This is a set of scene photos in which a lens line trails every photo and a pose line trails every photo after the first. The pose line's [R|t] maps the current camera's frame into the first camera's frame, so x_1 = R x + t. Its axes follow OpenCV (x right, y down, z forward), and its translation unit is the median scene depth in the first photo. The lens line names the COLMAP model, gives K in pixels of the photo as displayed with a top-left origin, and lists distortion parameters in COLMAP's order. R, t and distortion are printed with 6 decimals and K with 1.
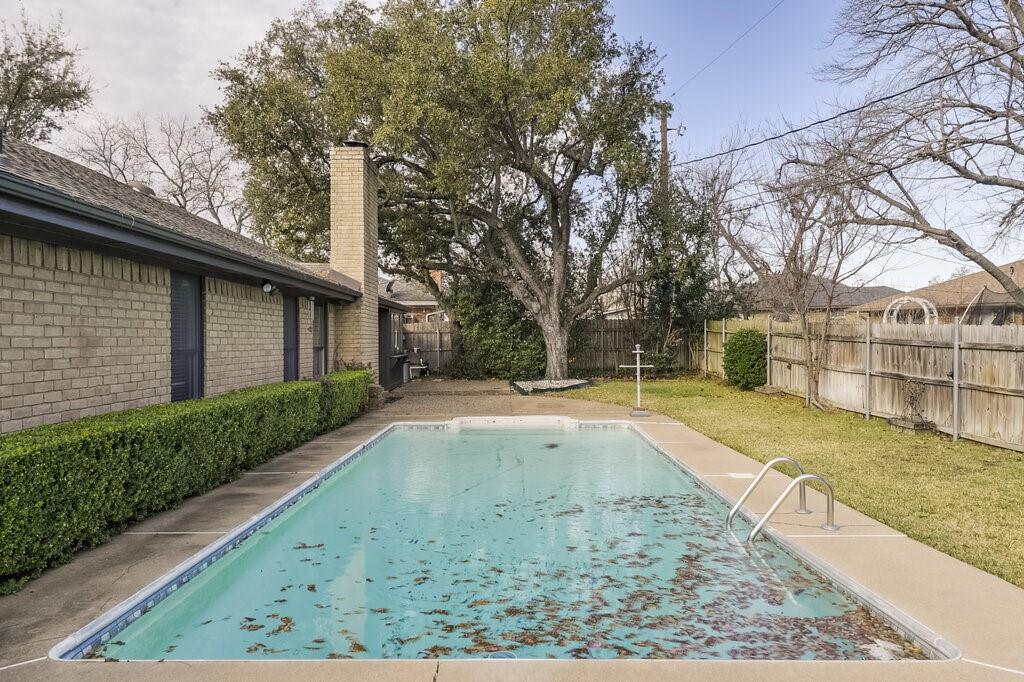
lens RADIAL K [[732.8, 0, 507.6], [0, 732.8, 342.2], [0, 0, 1]] dist [0.025583, -0.007144]
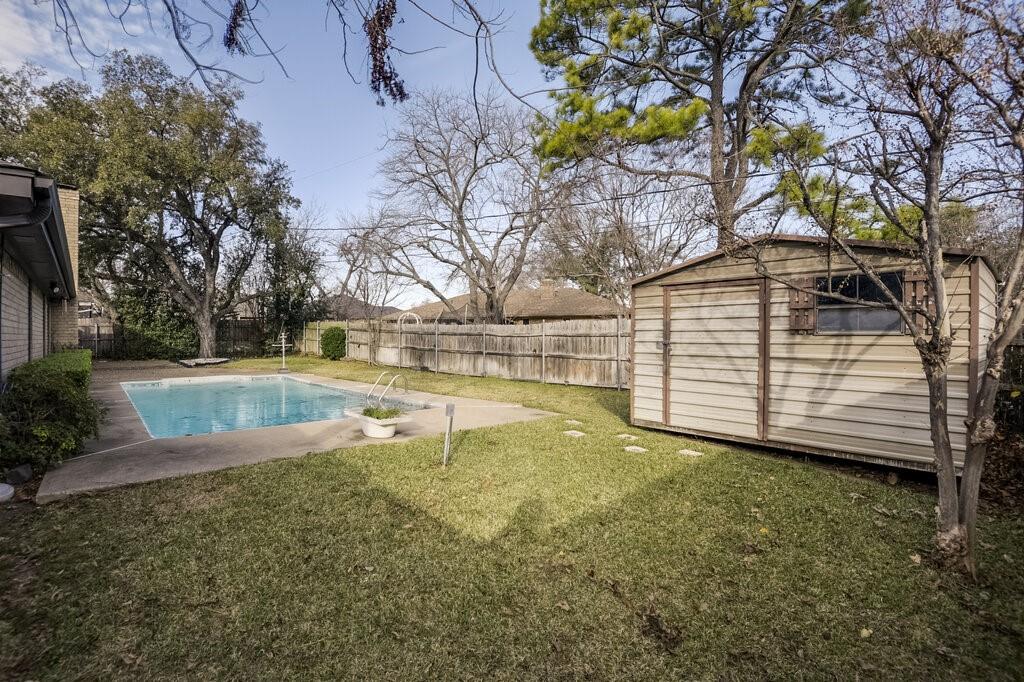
lens RADIAL K [[511.5, 0, 510.4], [0, 511.5, 341.9], [0, 0, 1]] dist [-0.031022, -0.000070]
pose [[0.750042, 0.000672, 0.661389, -0.170779], [-0.000498, 1.000000, -0.000452, 0.019244], [-0.661390, 0.000009, 0.750043, -0.219013]]
